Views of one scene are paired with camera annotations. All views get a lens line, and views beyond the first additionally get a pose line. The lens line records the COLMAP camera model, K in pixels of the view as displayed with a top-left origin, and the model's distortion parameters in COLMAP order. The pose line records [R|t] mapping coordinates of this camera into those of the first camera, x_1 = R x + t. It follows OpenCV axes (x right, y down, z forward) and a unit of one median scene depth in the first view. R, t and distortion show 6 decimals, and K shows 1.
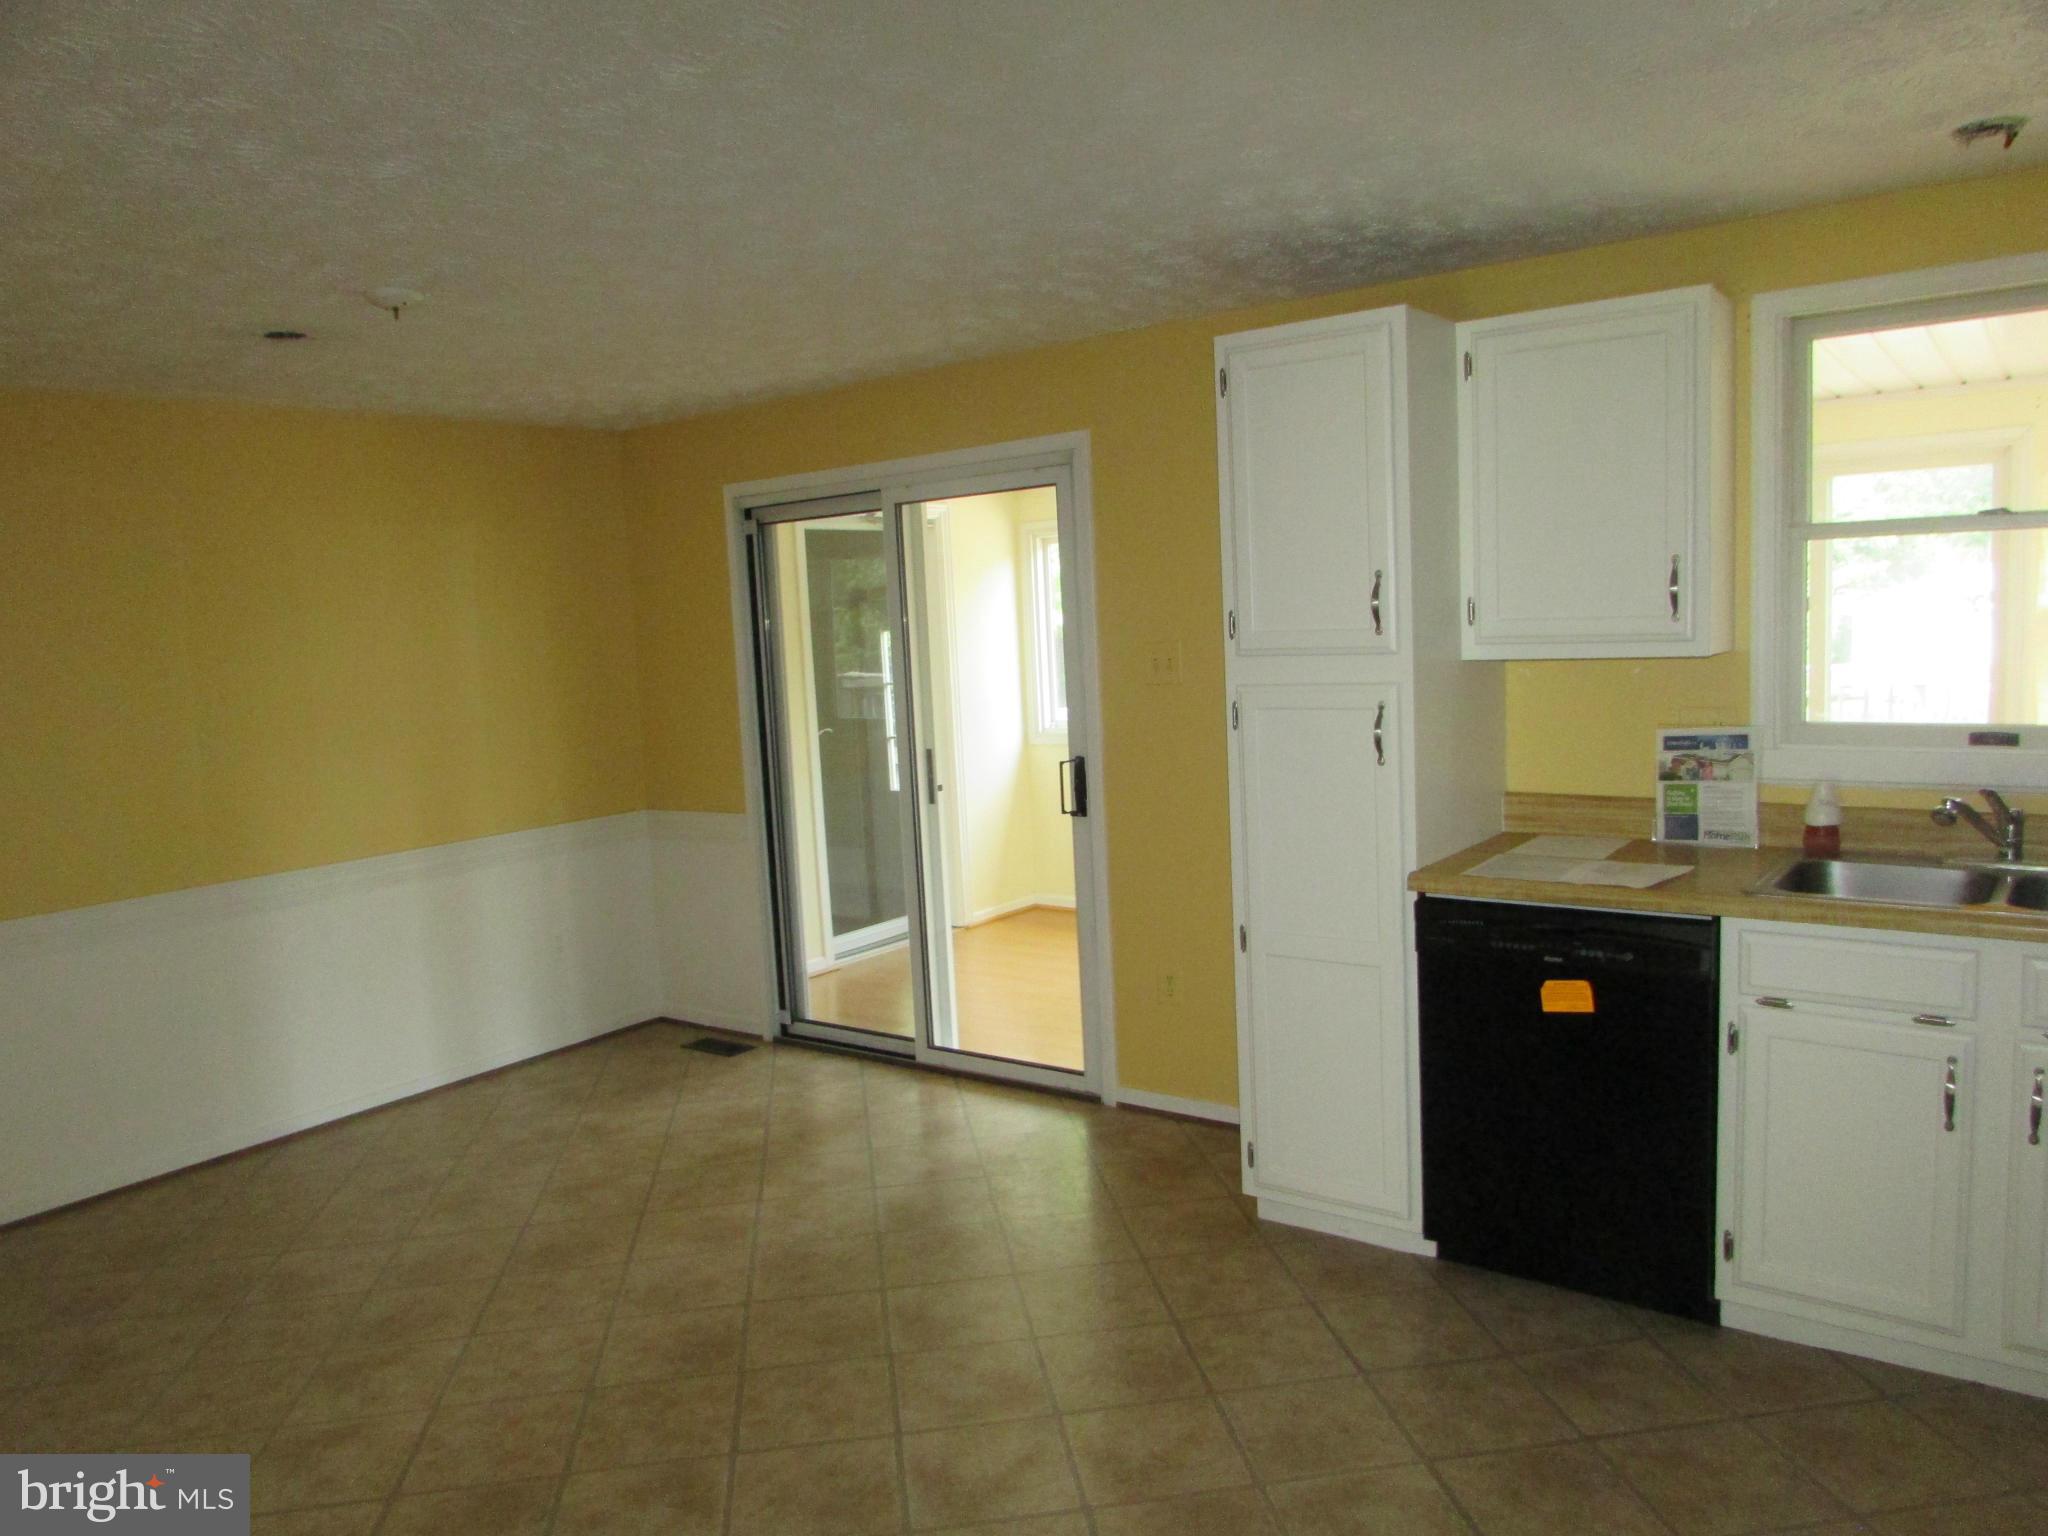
lens RADIAL K [[1462.9, 0, 1026.9], [0, 1462.9, 779.6], [0, 0, 1]] dist [-0.036187, 0.017190]
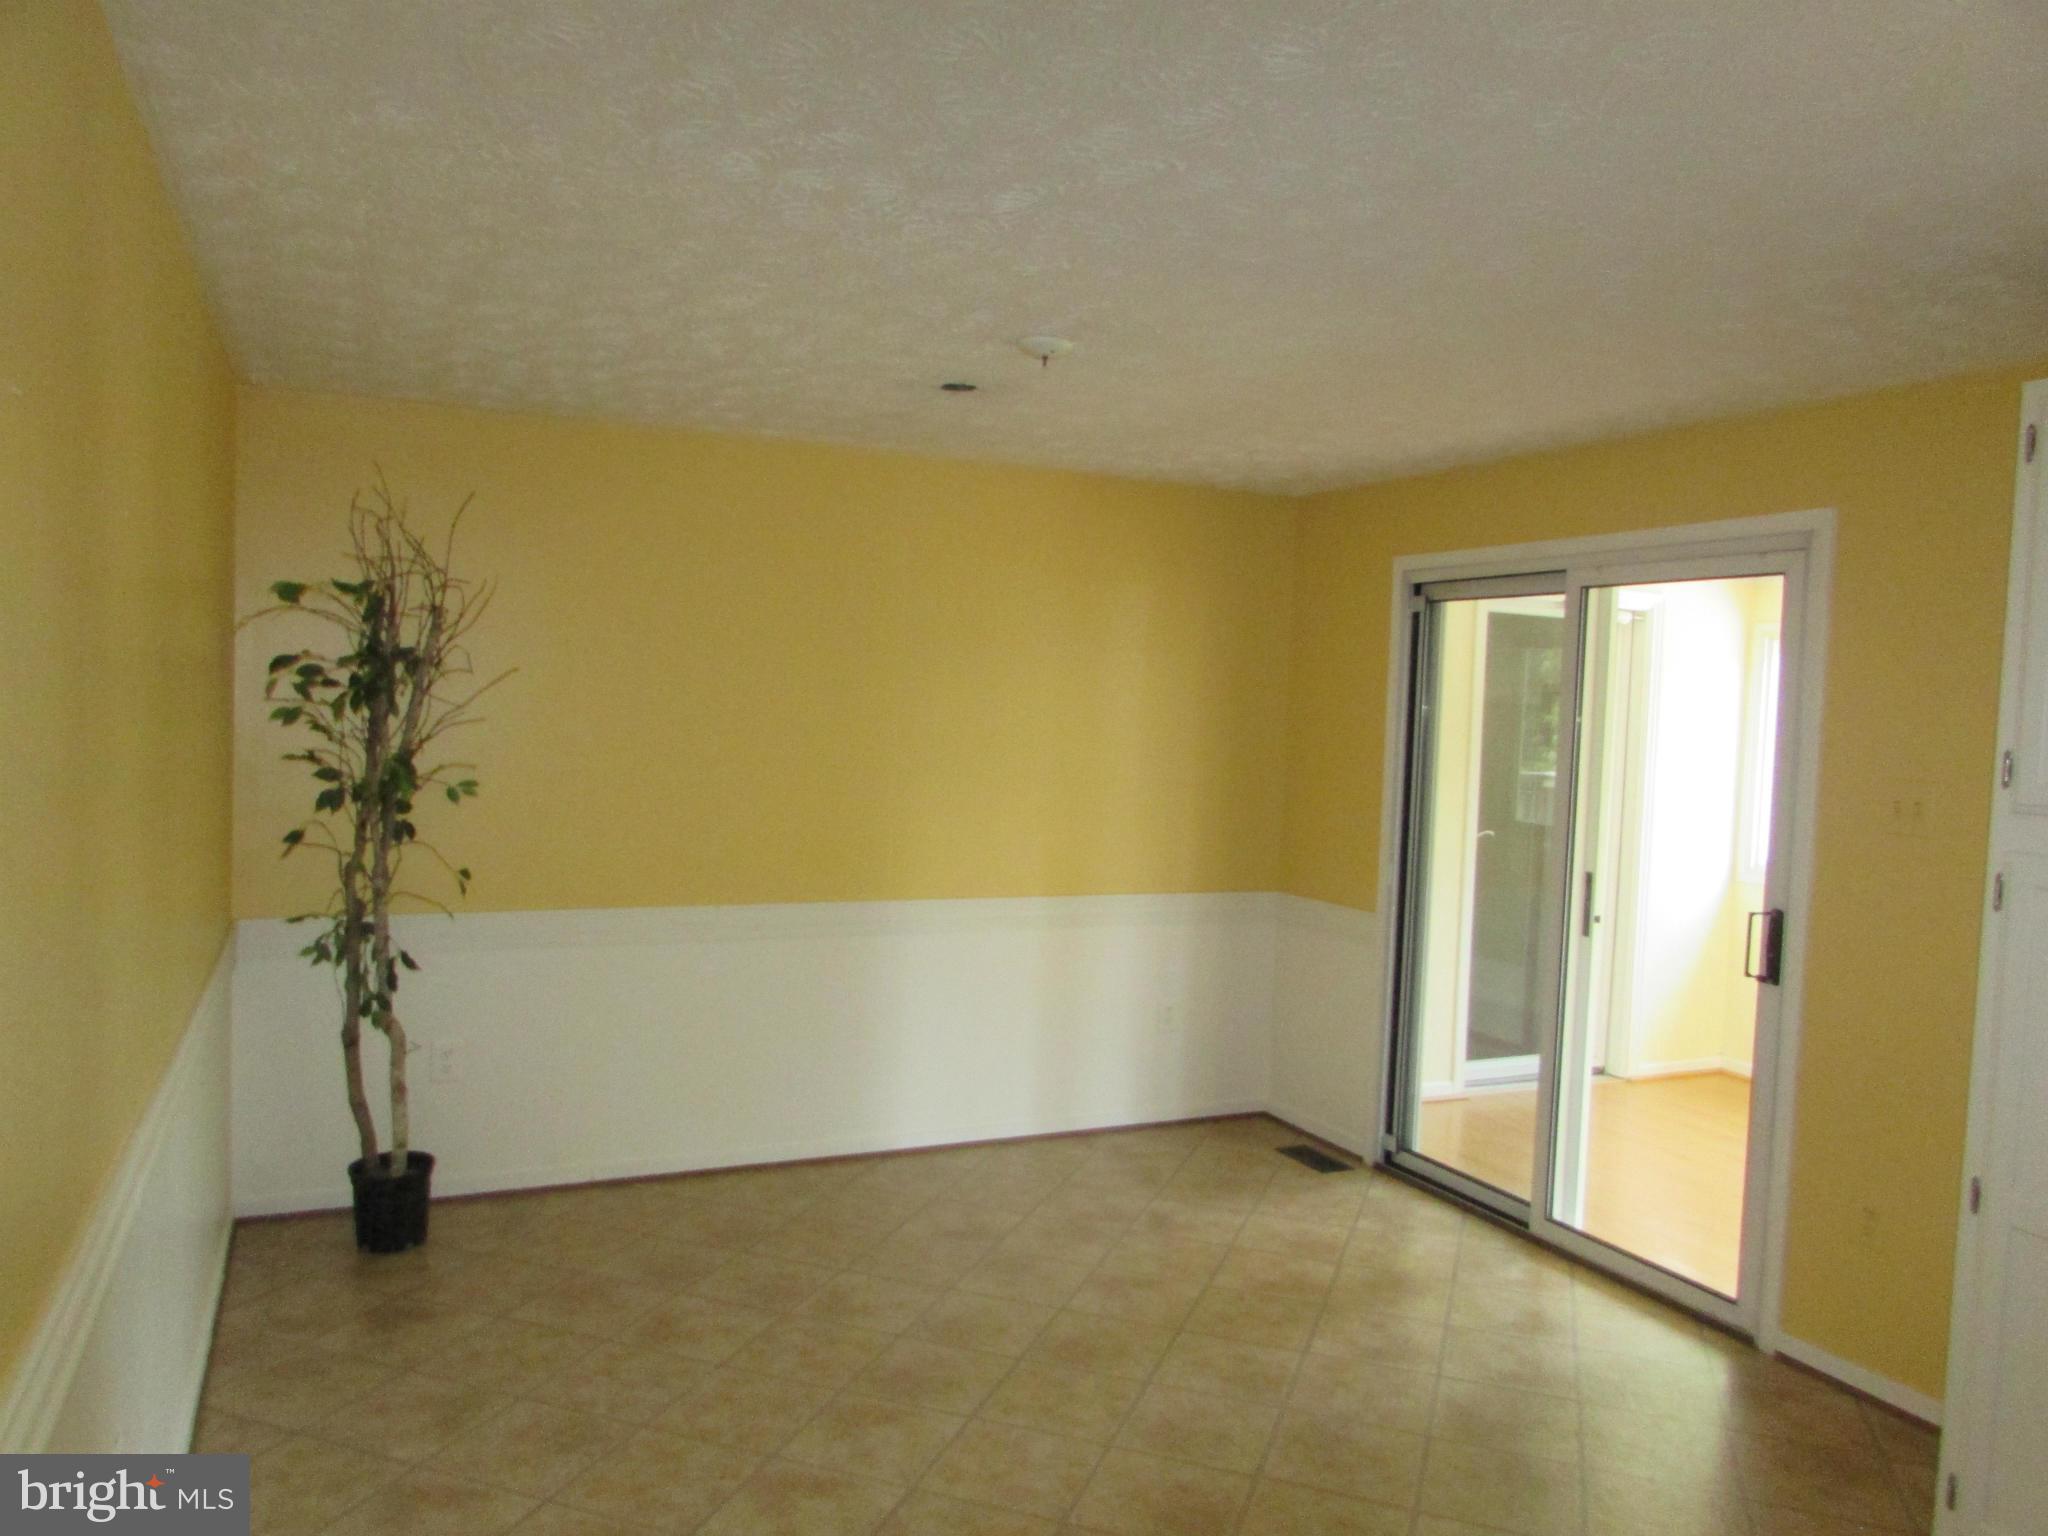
lens RADIAL K [[1462.9, 0, 1019.5], [0, 1462.9, 765.3], [0, 0, 1]] dist [-0.036187, 0.017190]
pose [[0.879622, 0.111139, -0.462507, 0.029283], [-0.139480, 0.989845, -0.027415, -0.014421], [0.454763, 0.088626, 0.886192, 0.097832]]
